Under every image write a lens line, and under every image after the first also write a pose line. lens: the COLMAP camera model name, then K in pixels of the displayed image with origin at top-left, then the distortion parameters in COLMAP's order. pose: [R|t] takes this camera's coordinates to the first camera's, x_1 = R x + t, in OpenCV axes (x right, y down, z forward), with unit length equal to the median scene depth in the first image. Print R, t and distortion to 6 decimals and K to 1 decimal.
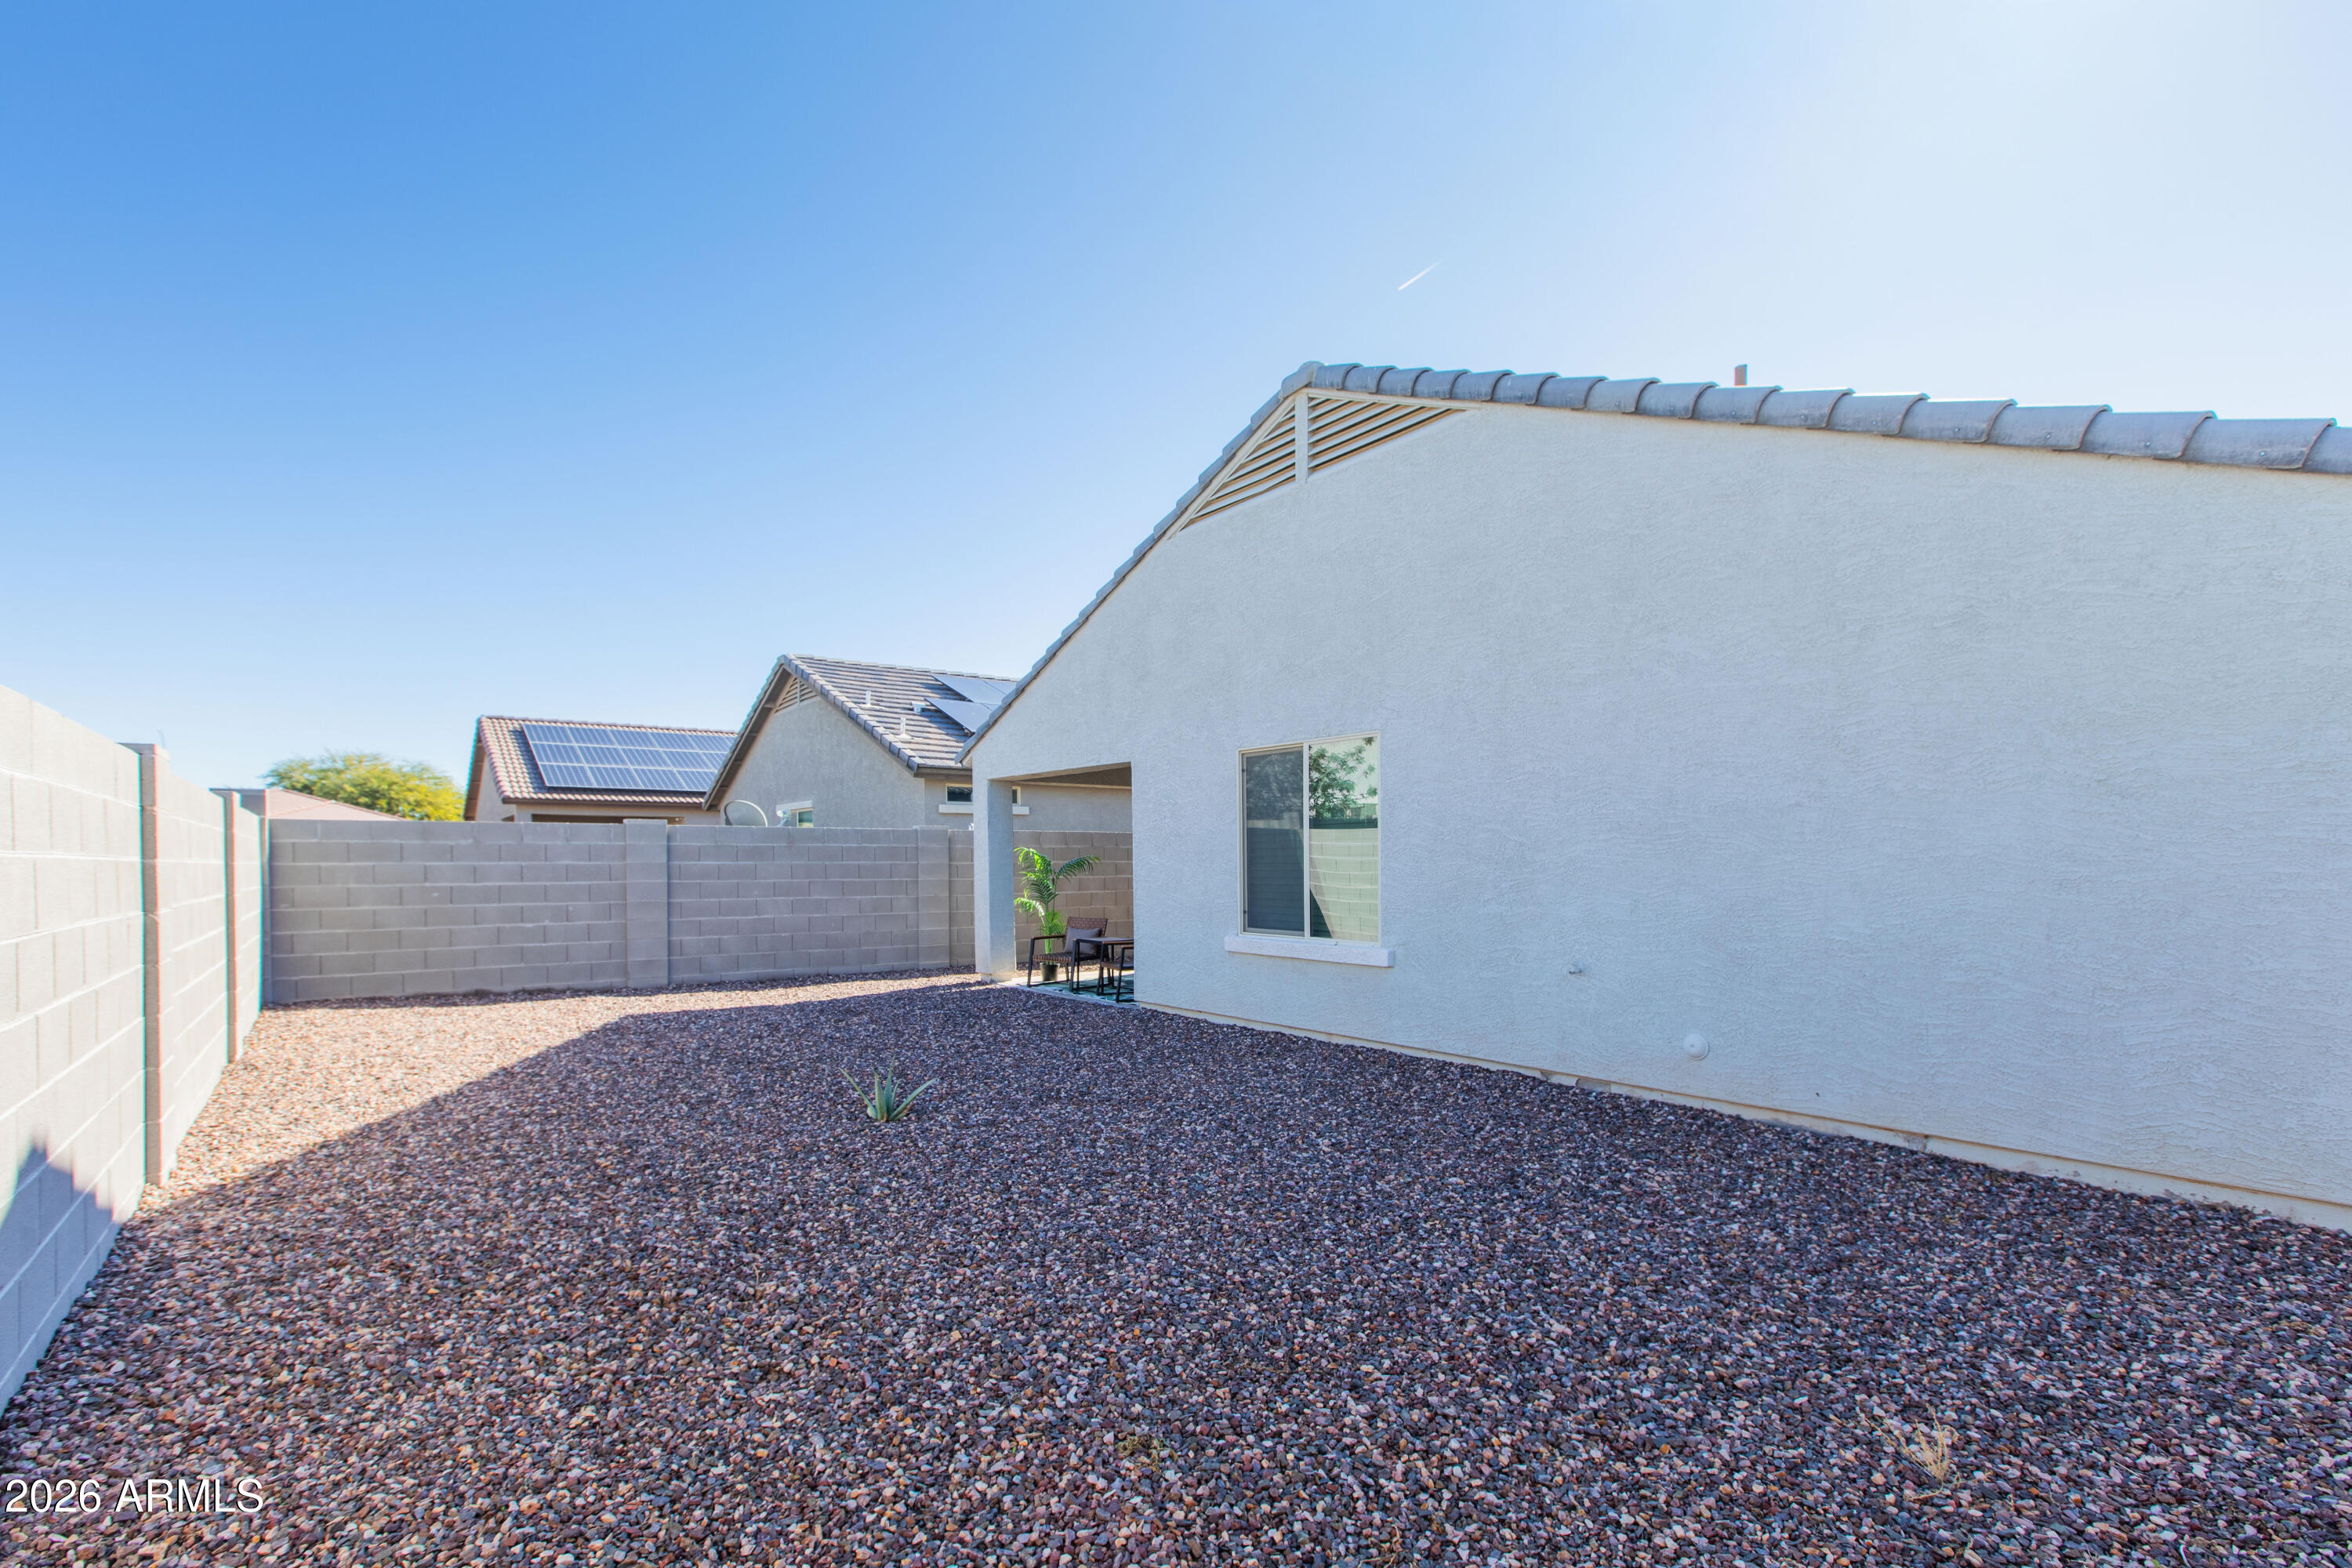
lens RADIAL K [[1074.2, 0, 1165.5], [0, 1074.2, 871.4], [0, 0, 1]] dist [-0.000252, 0.000014]
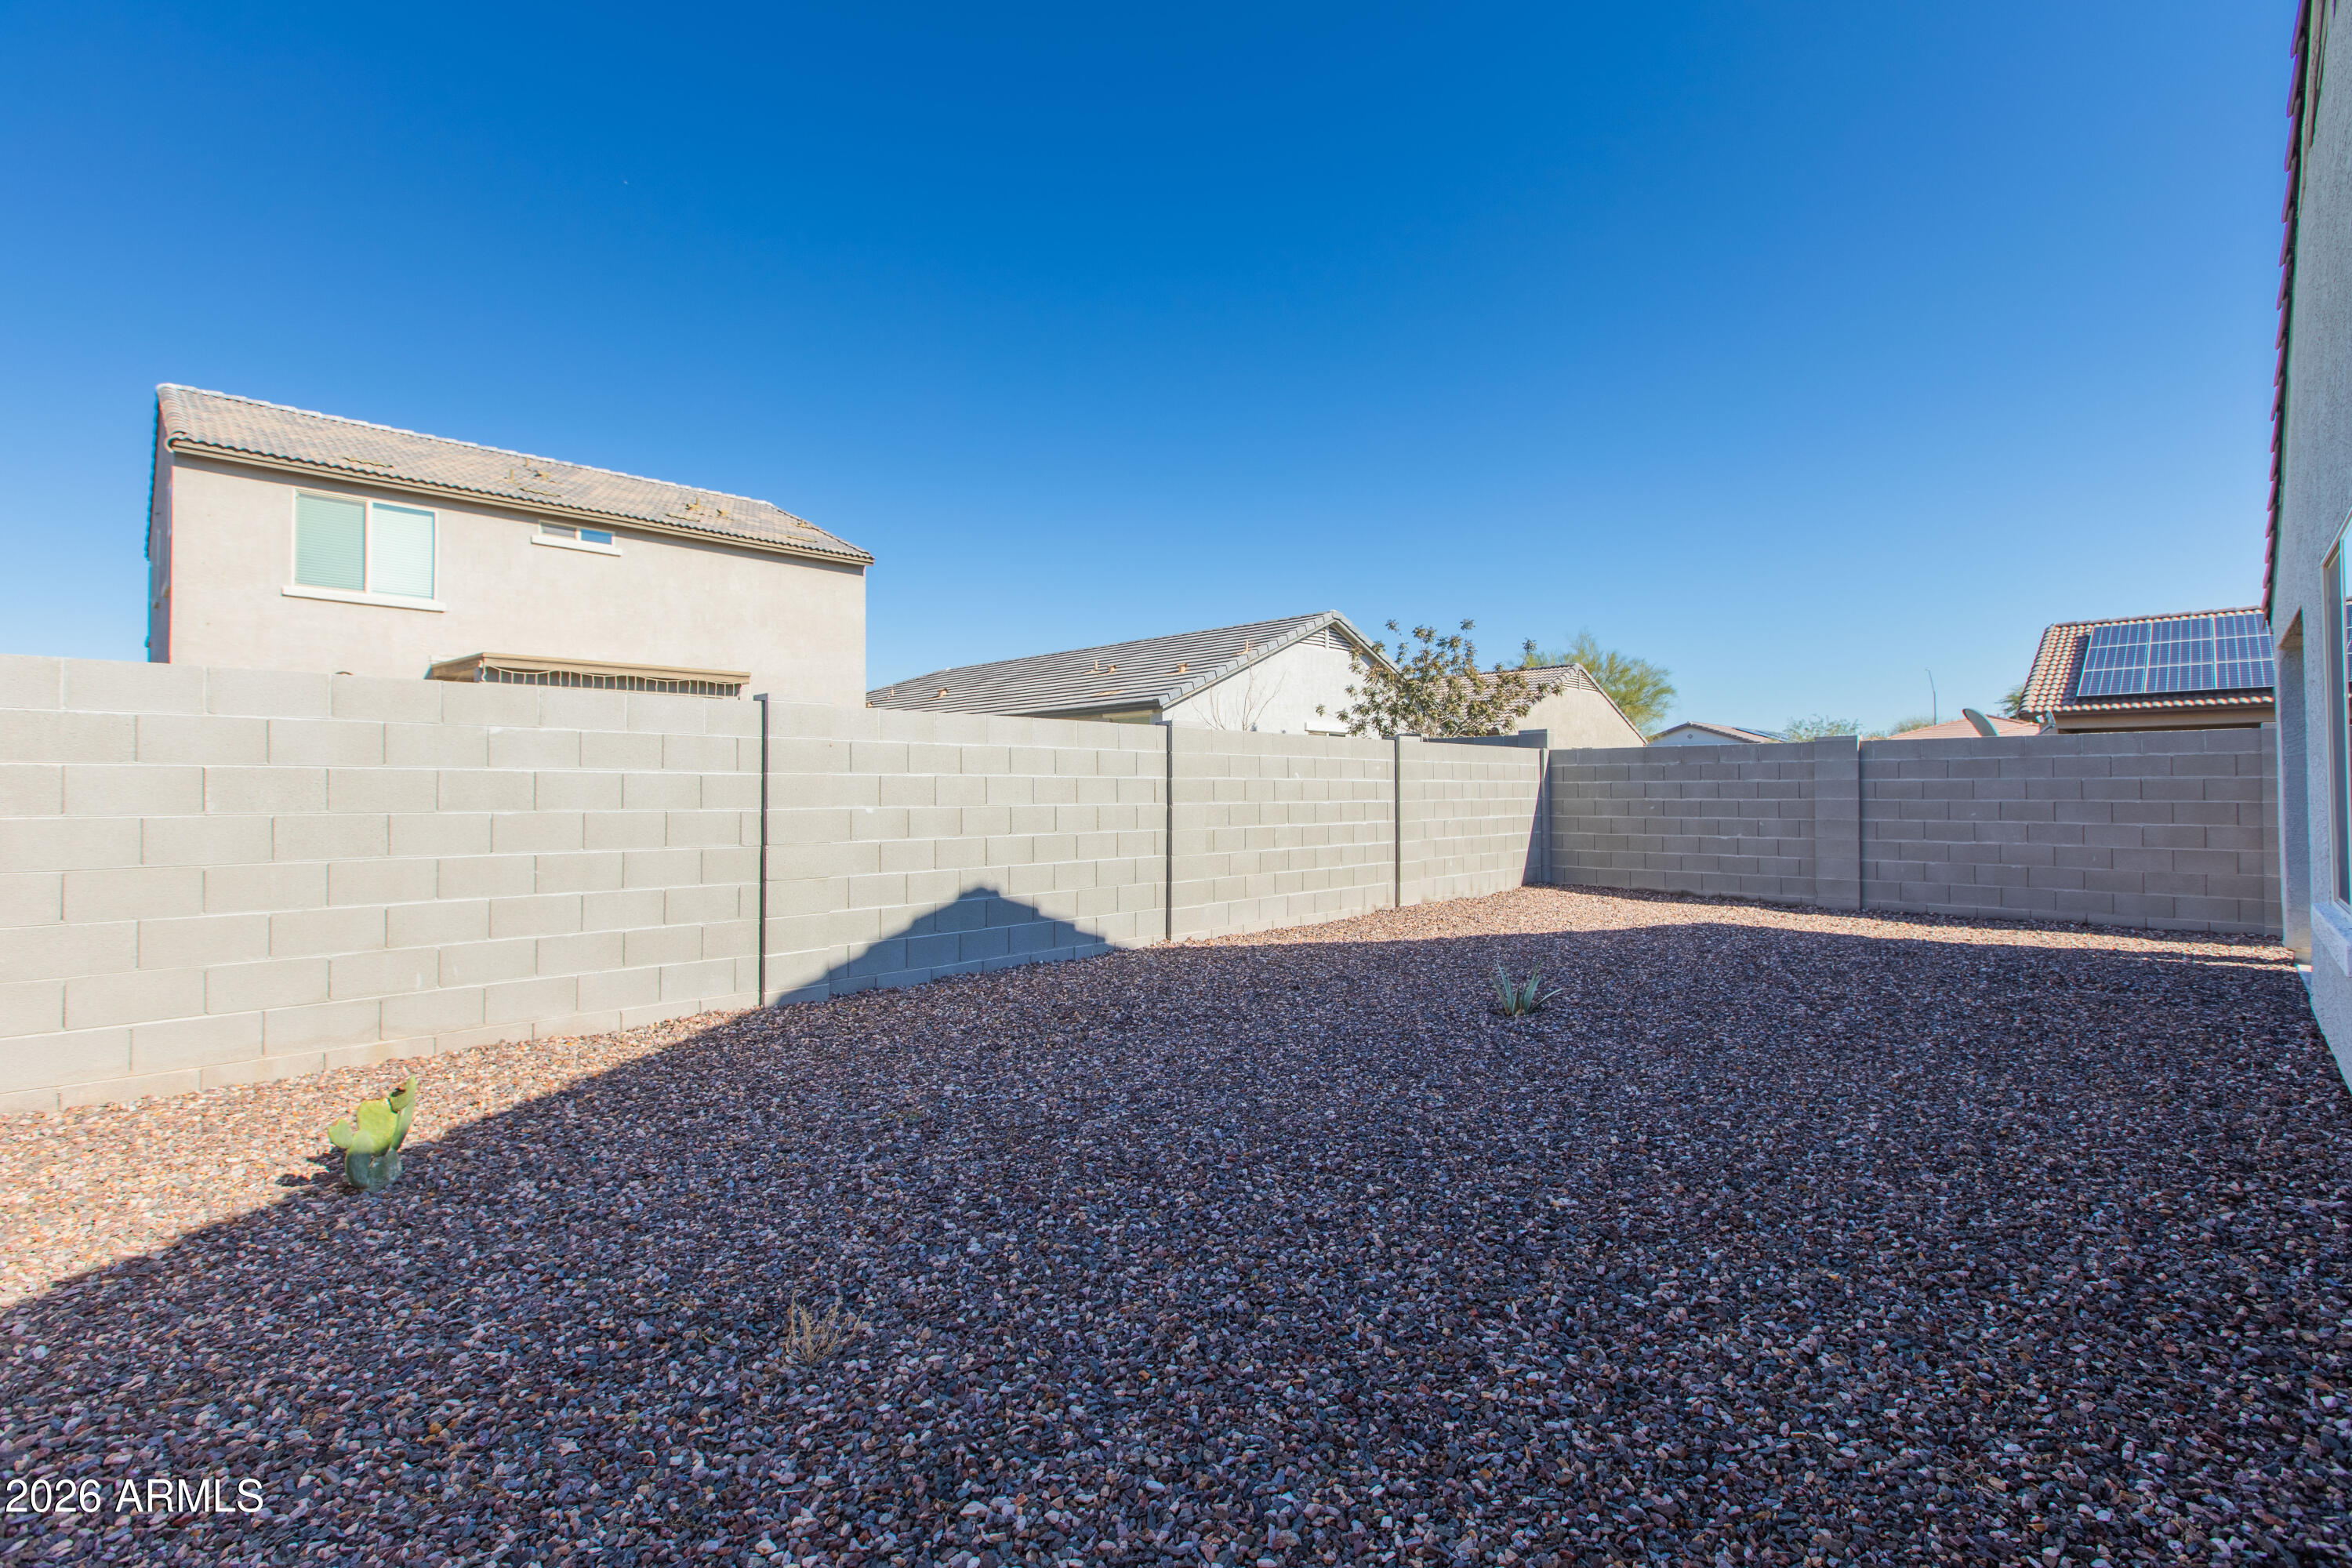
lens RADIAL K [[1077.8, 0, 1180.9], [0, 1077.8, 809.1], [0, 0, 1]] dist [-0.000366, 0.000060]
pose [[0.155691, 0.018696, -0.987629, 0.390408], [-0.005722, 0.999821, 0.018025, 0.004051], [0.987789, 0.002845, 0.155770, 0.260312]]
